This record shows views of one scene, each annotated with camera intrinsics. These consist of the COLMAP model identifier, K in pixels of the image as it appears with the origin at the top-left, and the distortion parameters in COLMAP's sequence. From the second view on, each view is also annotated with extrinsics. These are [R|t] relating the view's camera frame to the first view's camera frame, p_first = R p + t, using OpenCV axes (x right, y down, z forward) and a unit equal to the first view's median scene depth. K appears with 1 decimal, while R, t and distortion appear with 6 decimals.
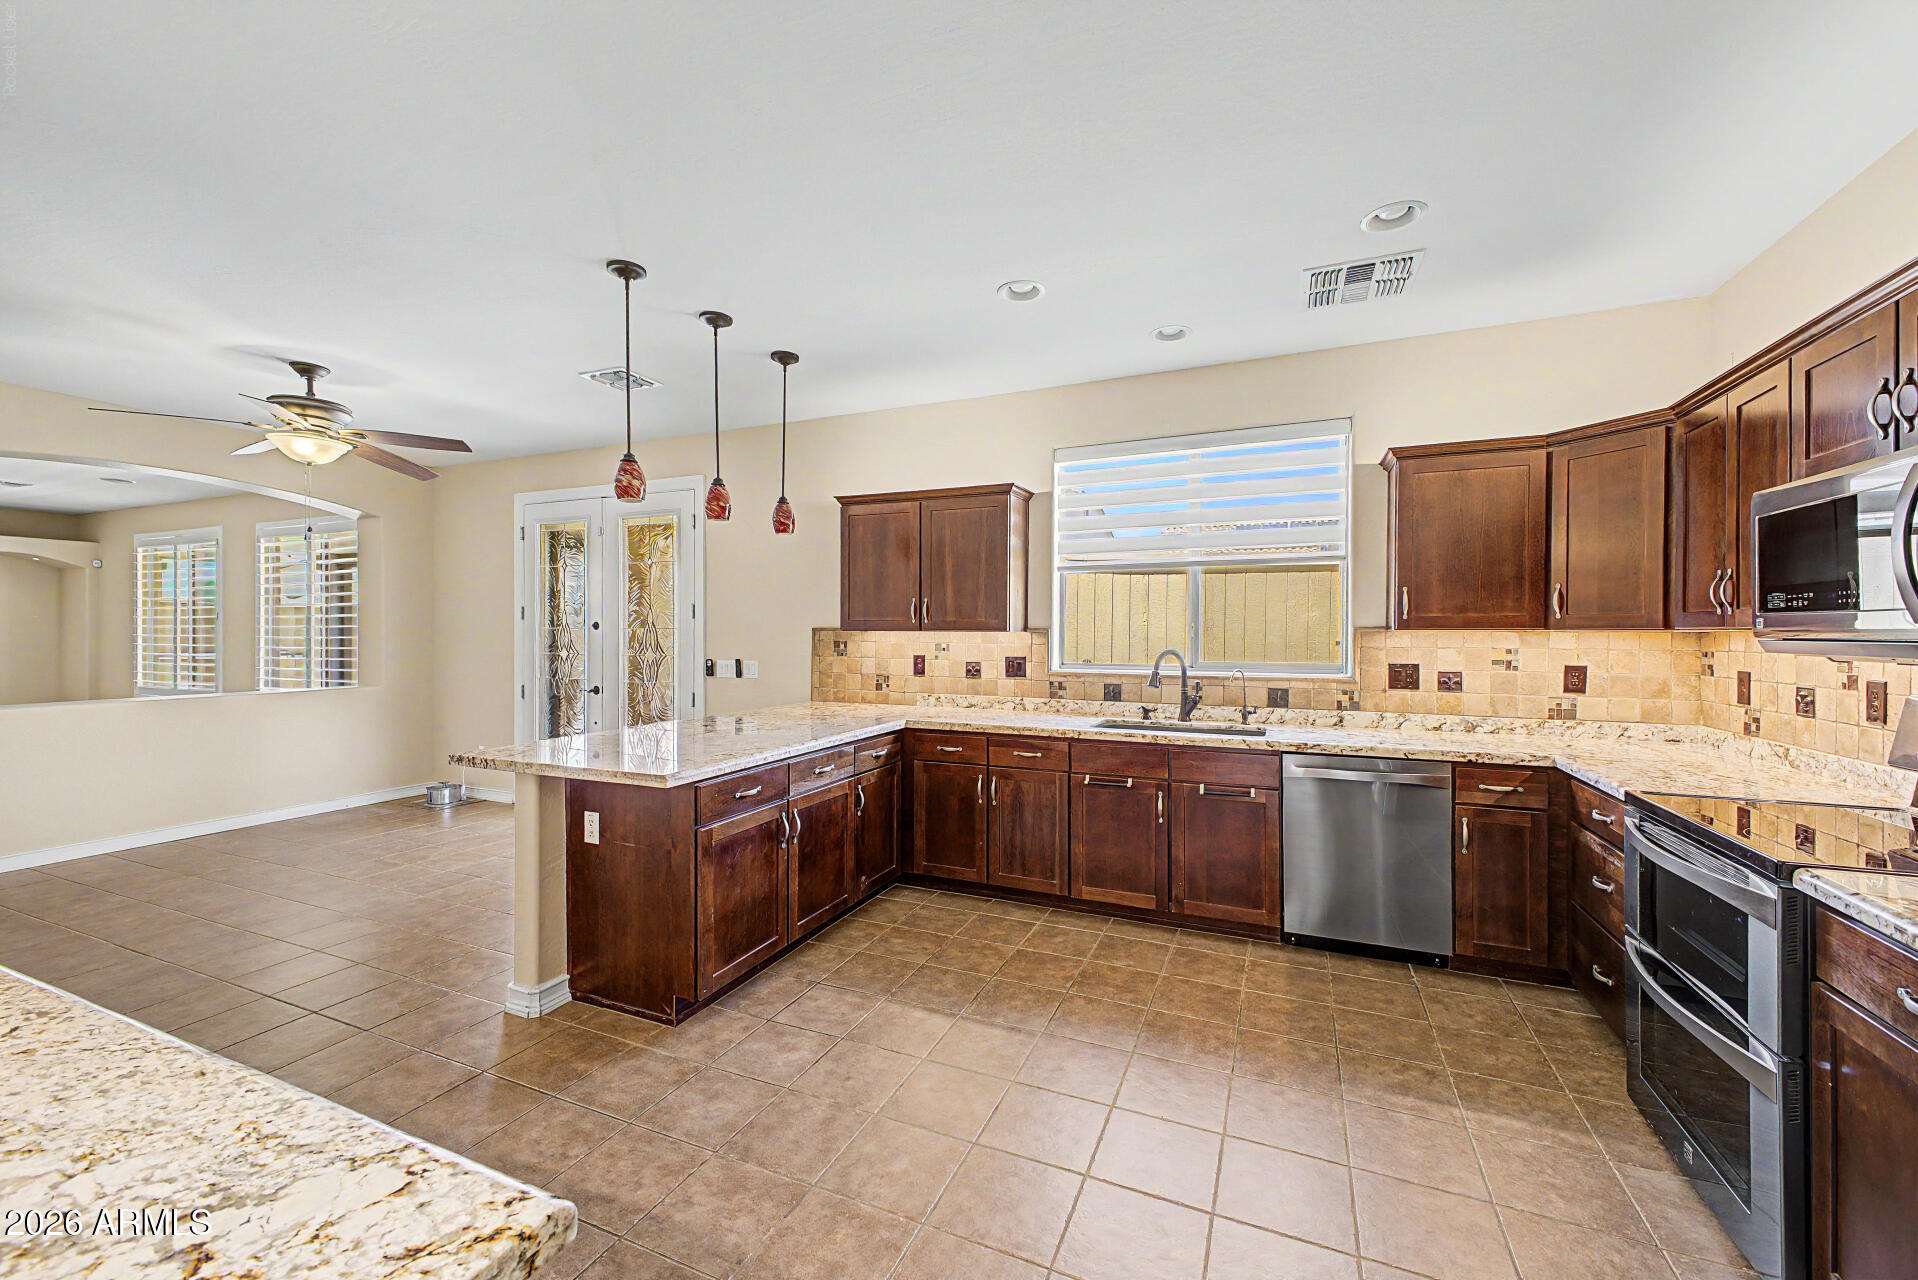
lens RADIAL K [[761.1, 0, 970.6], [0, 761.1, 637.1], [0, 0, 1]] dist [0.018564, -0.004734]
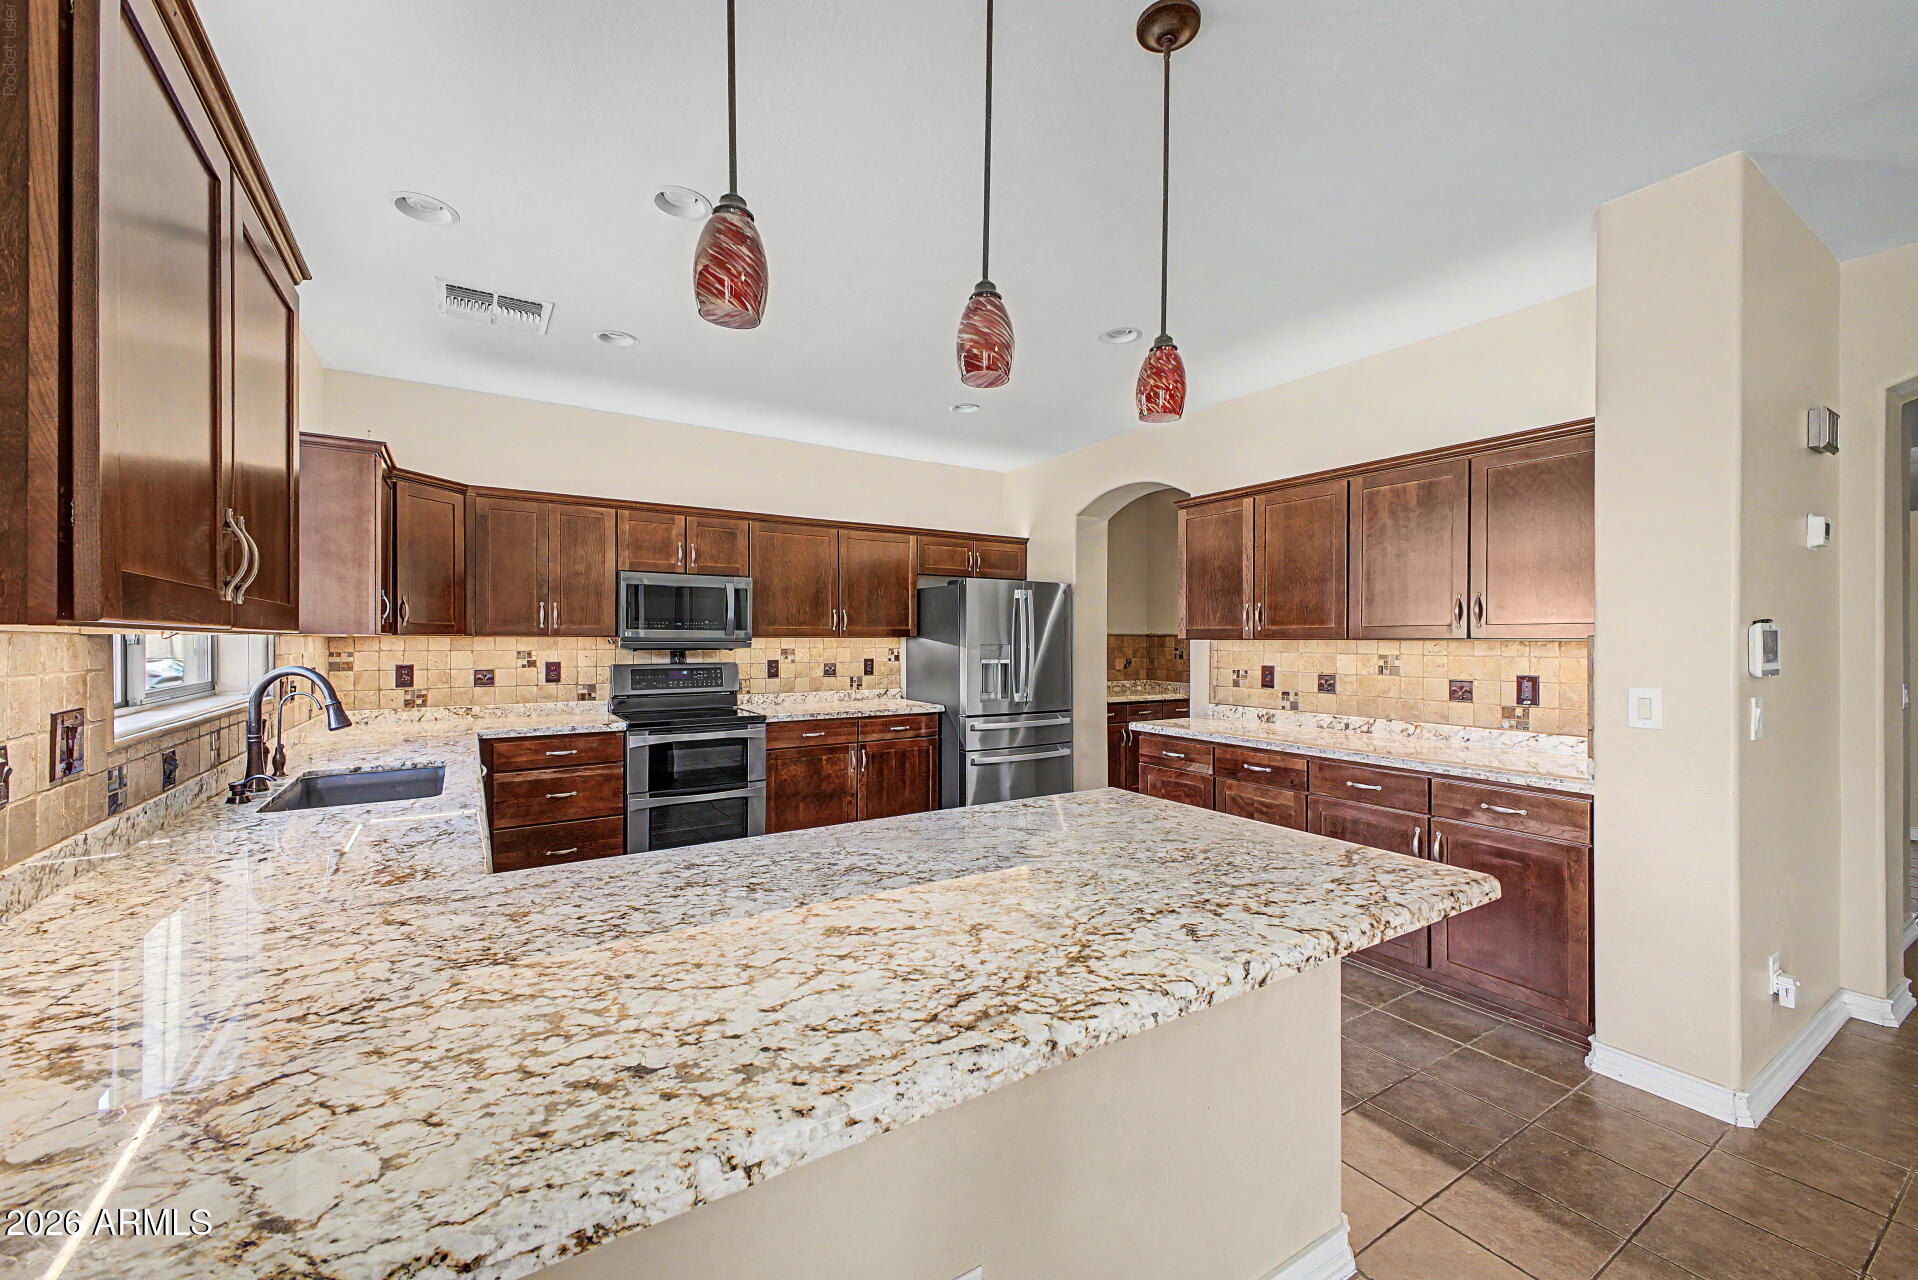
lens RADIAL K [[761.1, 0, 962.1], [0, 761.1, 639.8], [0, 0, 1]] dist [0.018564, -0.004734]
pose [[-0.834367, -0.004410, 0.551192, -0.445553], [-0.000851, 0.999977, 0.006712, -0.008028], [-0.551209, 0.005132, -0.834351, 1.084702]]
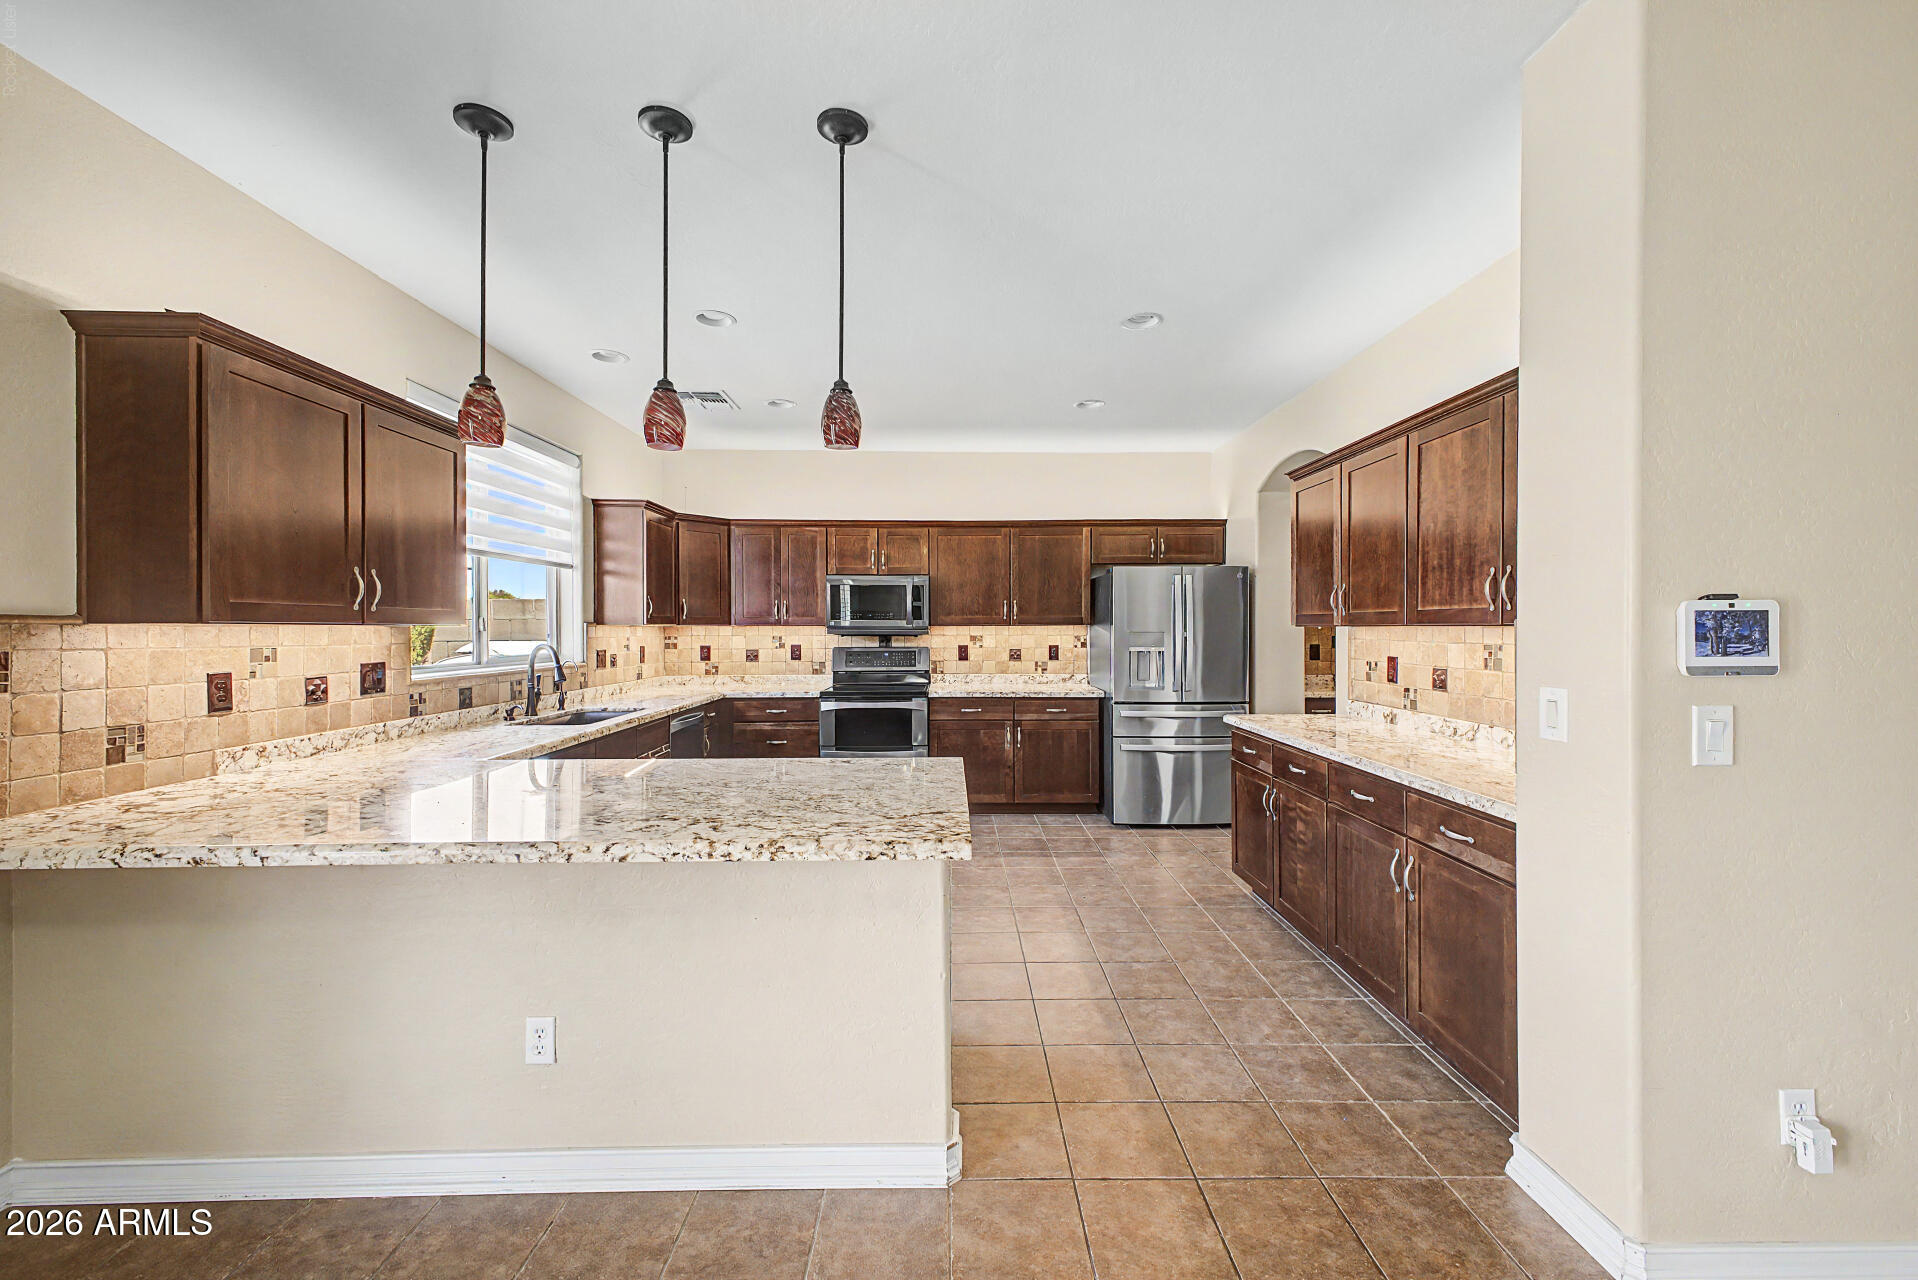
lens RADIAL K [[761.1, 0, 960.1], [0, 761.1, 629.2], [0, 0, 1]] dist [0.018564, -0.004734]
pose [[-0.419415, -0.004531, 0.907783, -0.791822], [0.005005, 0.999961, 0.007303, -0.007161], [-0.907781, 0.007606, -0.419376, 0.829007]]
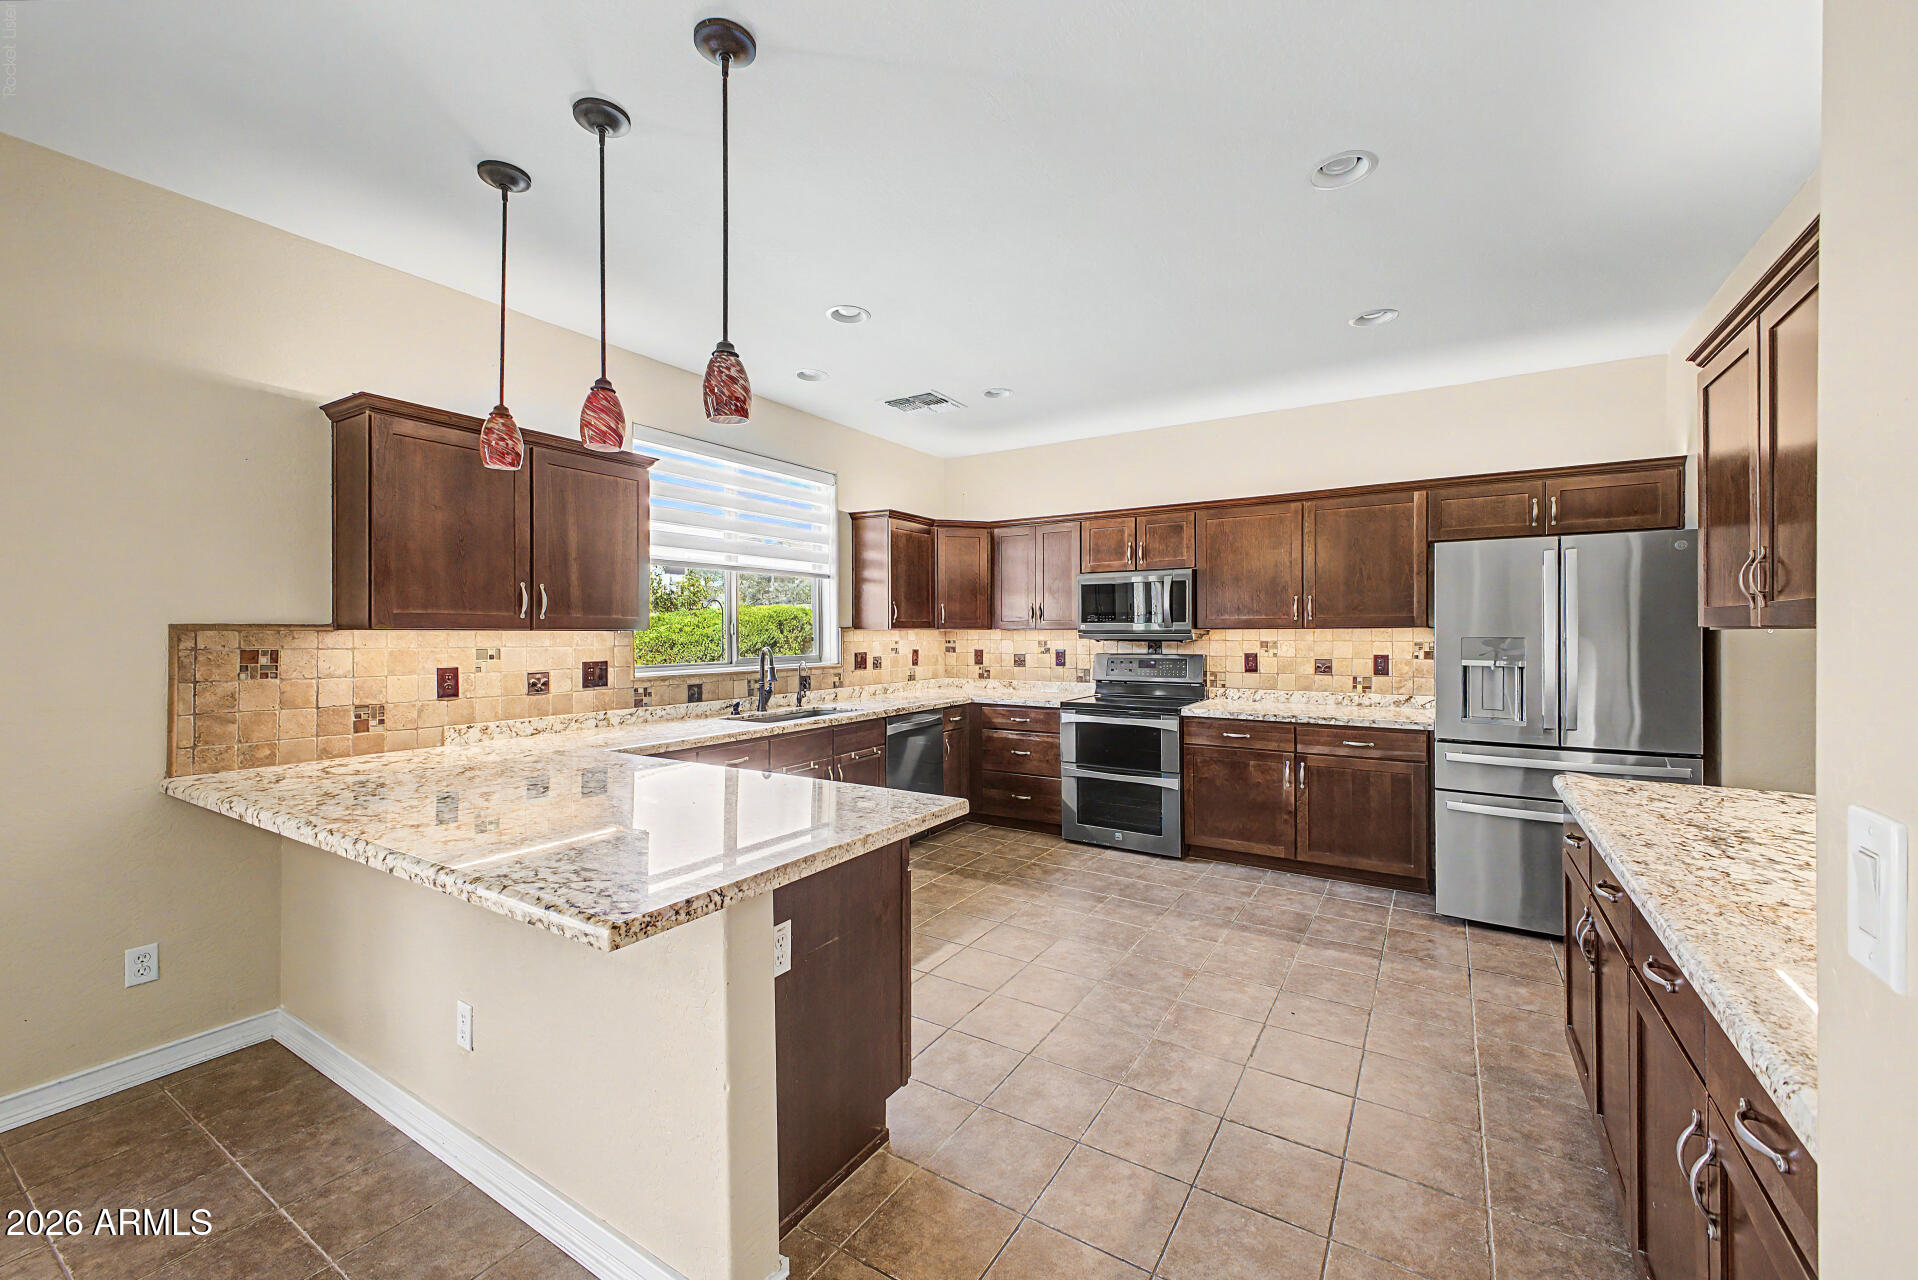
lens RADIAL K [[761.1, 0, 960.2], [0, 761.1, 632.3], [0, 0, 1]] dist [0.018564, -0.004734]
pose [[0.143383, -0.004295, 0.989658, -0.709677], [0.008248, 0.999961, 0.003145, -0.005726], [-0.989633, 0.007712, 0.143413, 0.504002]]
